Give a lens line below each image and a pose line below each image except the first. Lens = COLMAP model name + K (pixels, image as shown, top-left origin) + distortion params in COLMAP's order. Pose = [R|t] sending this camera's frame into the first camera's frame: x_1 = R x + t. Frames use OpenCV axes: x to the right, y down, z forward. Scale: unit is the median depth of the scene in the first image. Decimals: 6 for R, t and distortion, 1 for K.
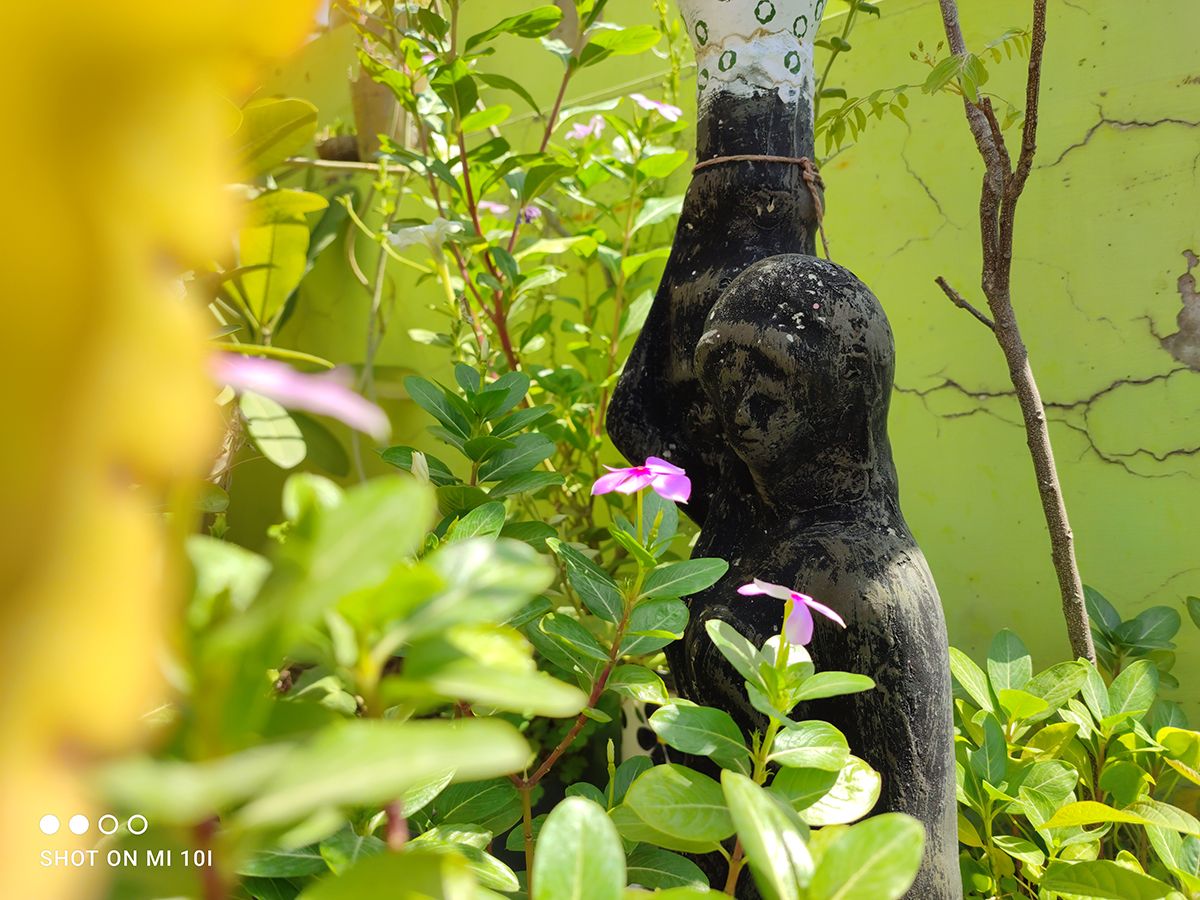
lens RADIAL K [[959.5, 0, 602.7], [0, 959.5, 439.1], [0, 0, 1]] dist [0.007852, 0.000801]
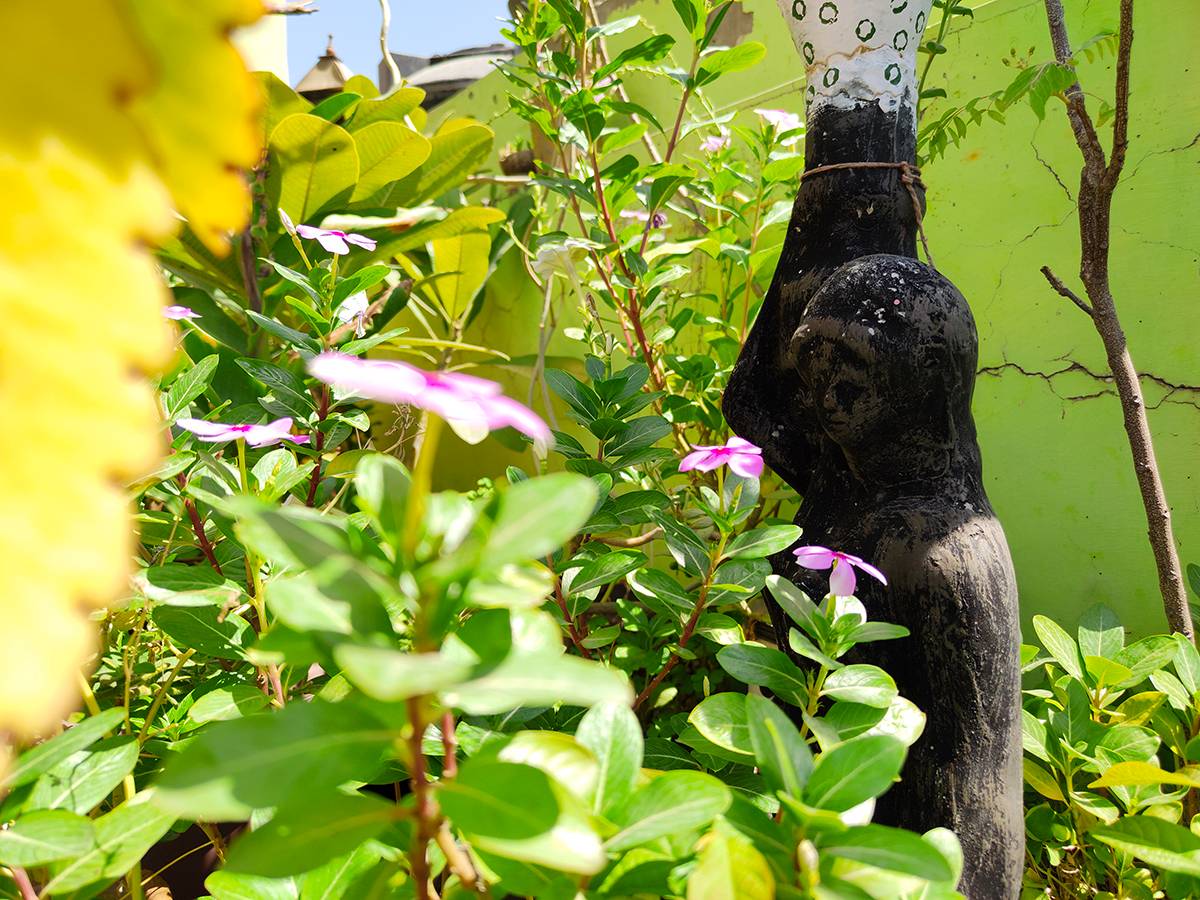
lens RADIAL K [[930.0, 0, 600.0], [0, 930.0, 450.0], [0, 0, 1]] dist [0.003423, -0.002220]
pose [[0.976031, 0.009892, -0.217405, 0.107956], [-0.001851, 0.999308, 0.037162, -0.005963], [0.217622, -0.035869, 0.975374, -0.114979]]
